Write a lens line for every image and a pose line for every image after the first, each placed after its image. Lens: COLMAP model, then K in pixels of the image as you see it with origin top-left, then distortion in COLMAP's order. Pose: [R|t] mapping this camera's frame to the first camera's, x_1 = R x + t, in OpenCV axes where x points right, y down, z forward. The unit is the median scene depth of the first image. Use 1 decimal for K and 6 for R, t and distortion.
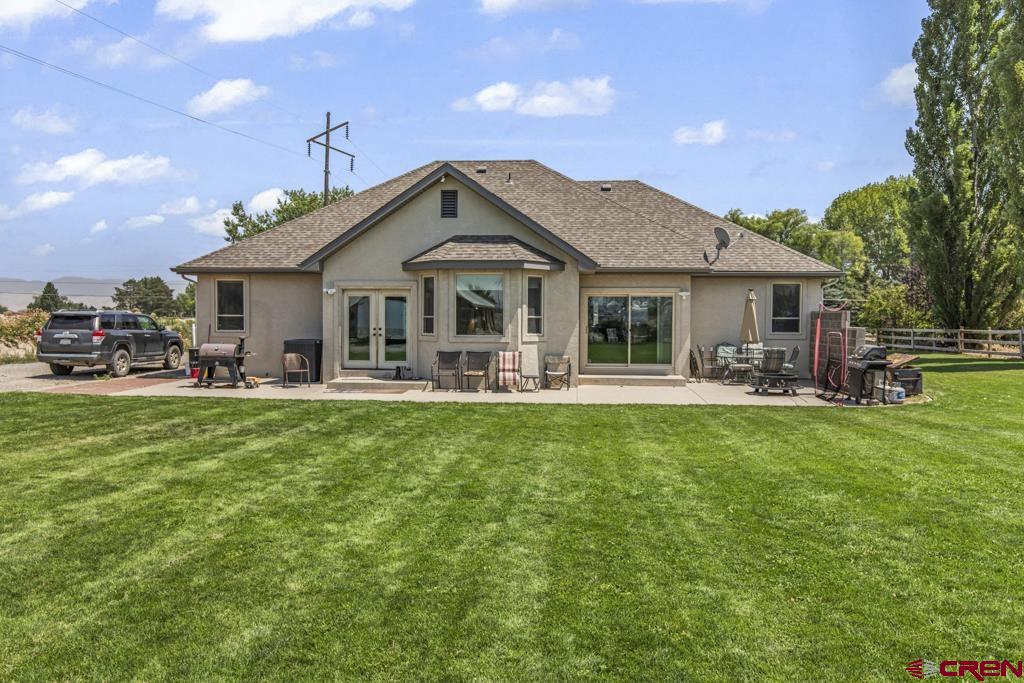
lens RADIAL K [[740.5, 0, 516.1], [0, 740.5, 342.9], [0, 0, 1]] dist [-0.001343, 0.002067]
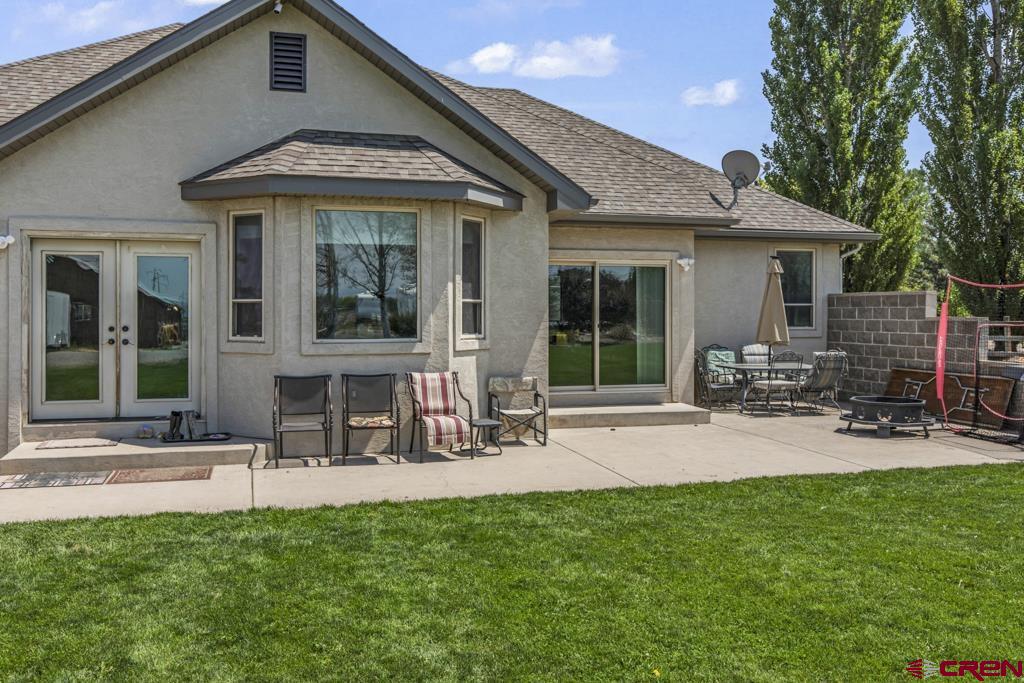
lens RADIAL K [[884.6, 0, 496.3], [0, 884.6, 314.2], [0, 0, 1]] dist [0.016959, -0.029267]
pose [[0.936331, -0.006185, 0.351065, -0.164921], [0.017982, 0.999378, -0.030352, -0.007362], [-0.350658, 0.034732, 0.935859, 0.428215]]
